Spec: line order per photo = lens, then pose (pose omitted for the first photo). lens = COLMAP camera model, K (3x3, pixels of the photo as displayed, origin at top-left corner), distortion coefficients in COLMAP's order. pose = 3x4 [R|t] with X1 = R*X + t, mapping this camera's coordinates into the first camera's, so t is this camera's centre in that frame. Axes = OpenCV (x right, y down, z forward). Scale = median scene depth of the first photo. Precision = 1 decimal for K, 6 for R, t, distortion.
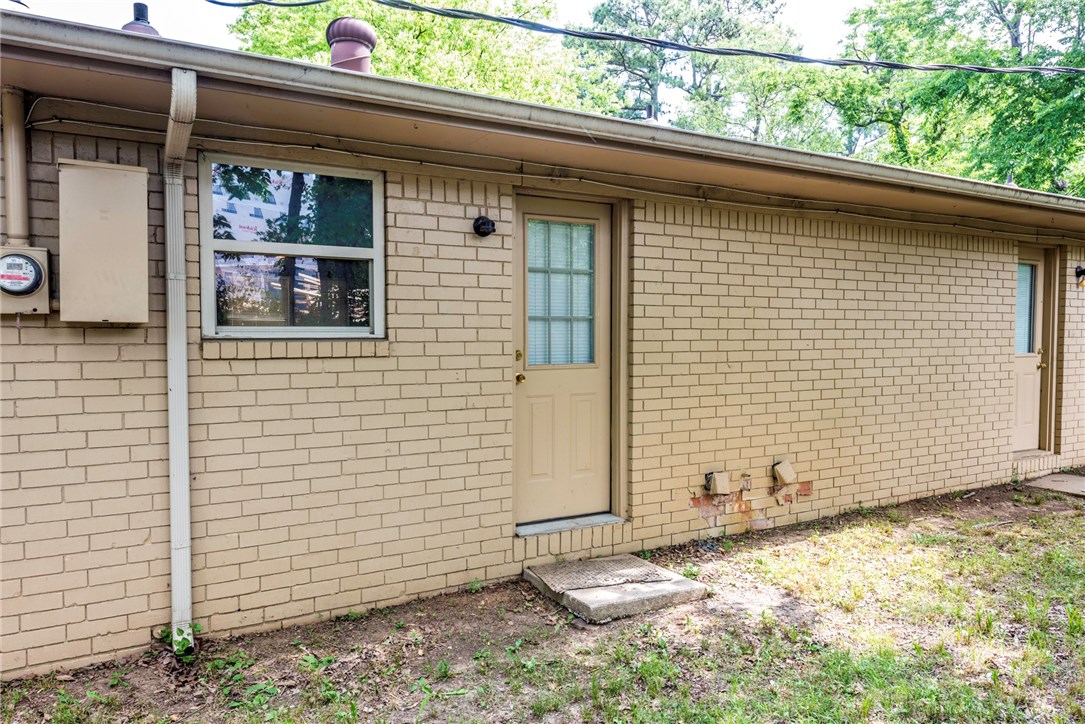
lens RADIAL K [[737.6, 0, 543.2], [0, 737.6, 359.8], [0, 0, 1]] dist [-0.000133, -0.000193]
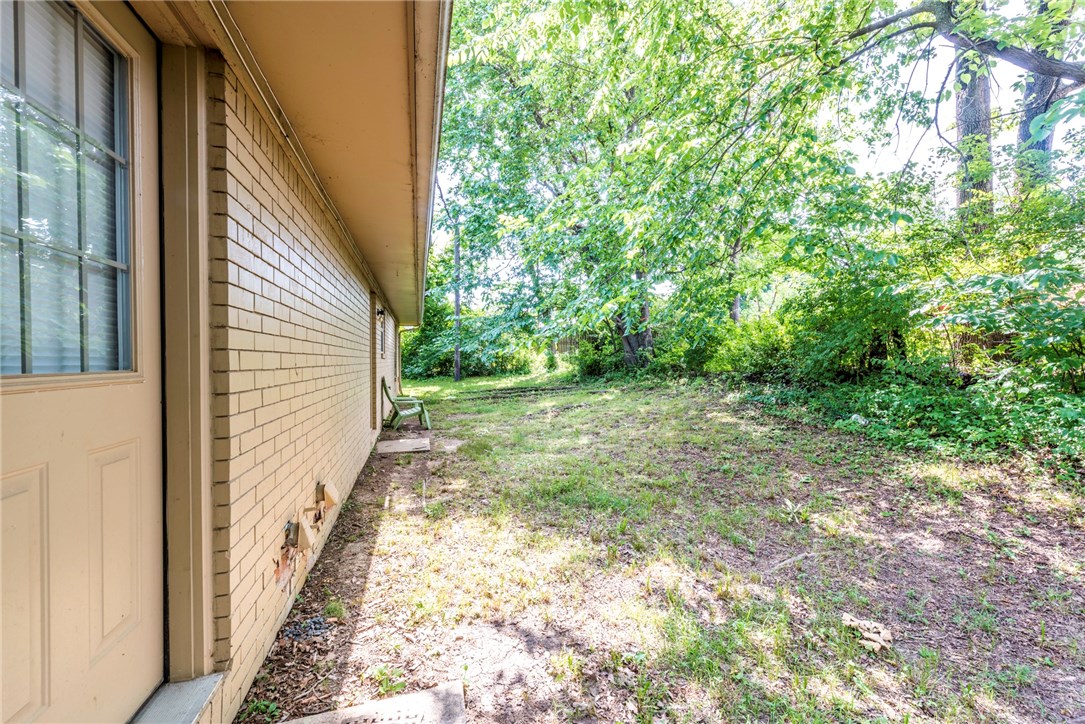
lens RADIAL K [[424.7, 0, 544.5], [0, 424.7, 362.9], [0, 0, 1]] dist [0.002020, 0.000067]
pose [[0.225422, -0.008112, 0.974227, -0.124884], [0.046055, 0.998936, -0.002339, 0.011333], [-0.973172, 0.045395, 0.225556, 0.696862]]
